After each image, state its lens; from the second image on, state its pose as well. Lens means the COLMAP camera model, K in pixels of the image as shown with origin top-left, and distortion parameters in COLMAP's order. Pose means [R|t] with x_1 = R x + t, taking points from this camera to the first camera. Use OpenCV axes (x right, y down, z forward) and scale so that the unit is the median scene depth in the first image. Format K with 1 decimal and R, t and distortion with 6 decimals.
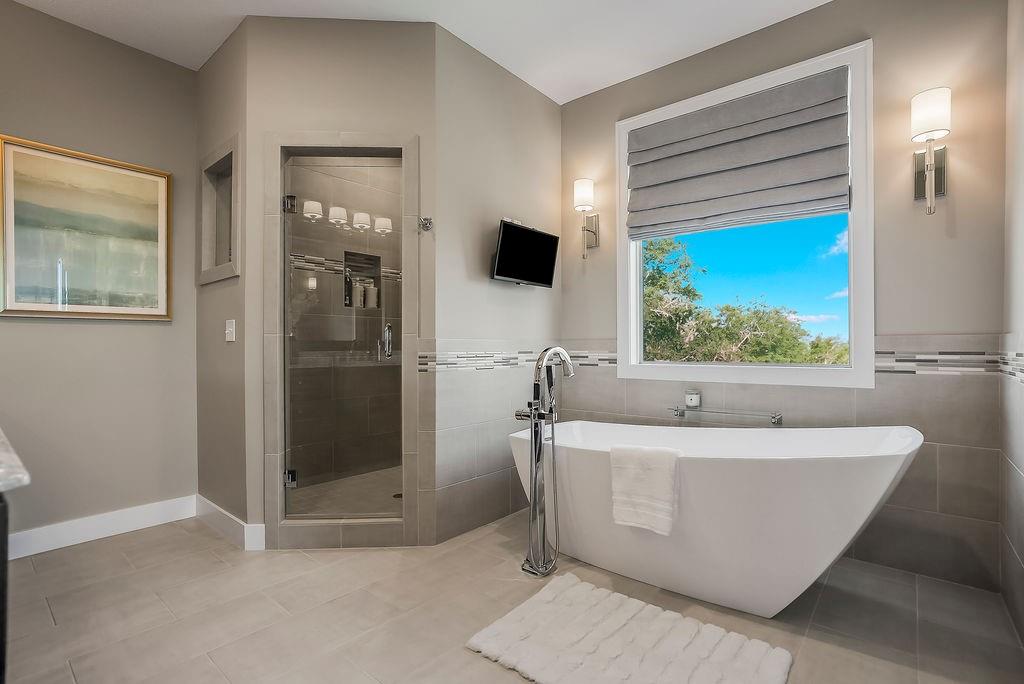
lens RADIAL K [[488.0, 0, 508.1], [0, 488.0, 345.9], [0, 0, 1]] dist [-0.022572, 0.003281]
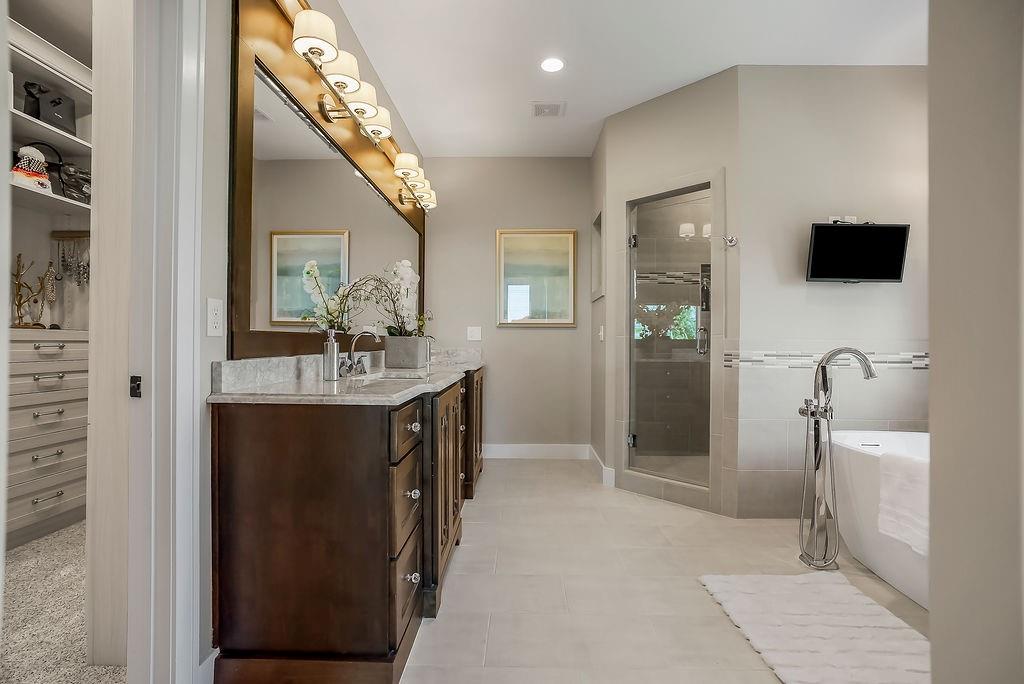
lens RADIAL K [[488.0, 0, 515.6], [0, 488.0, 339.4], [0, 0, 1]] dist [-0.022572, 0.003281]
pose [[0.632420, 0.001385, -0.774625, 0.404008], [-0.007773, 0.999959, -0.004558, -0.004308], [0.774587, 0.008904, 0.632405, -0.130060]]
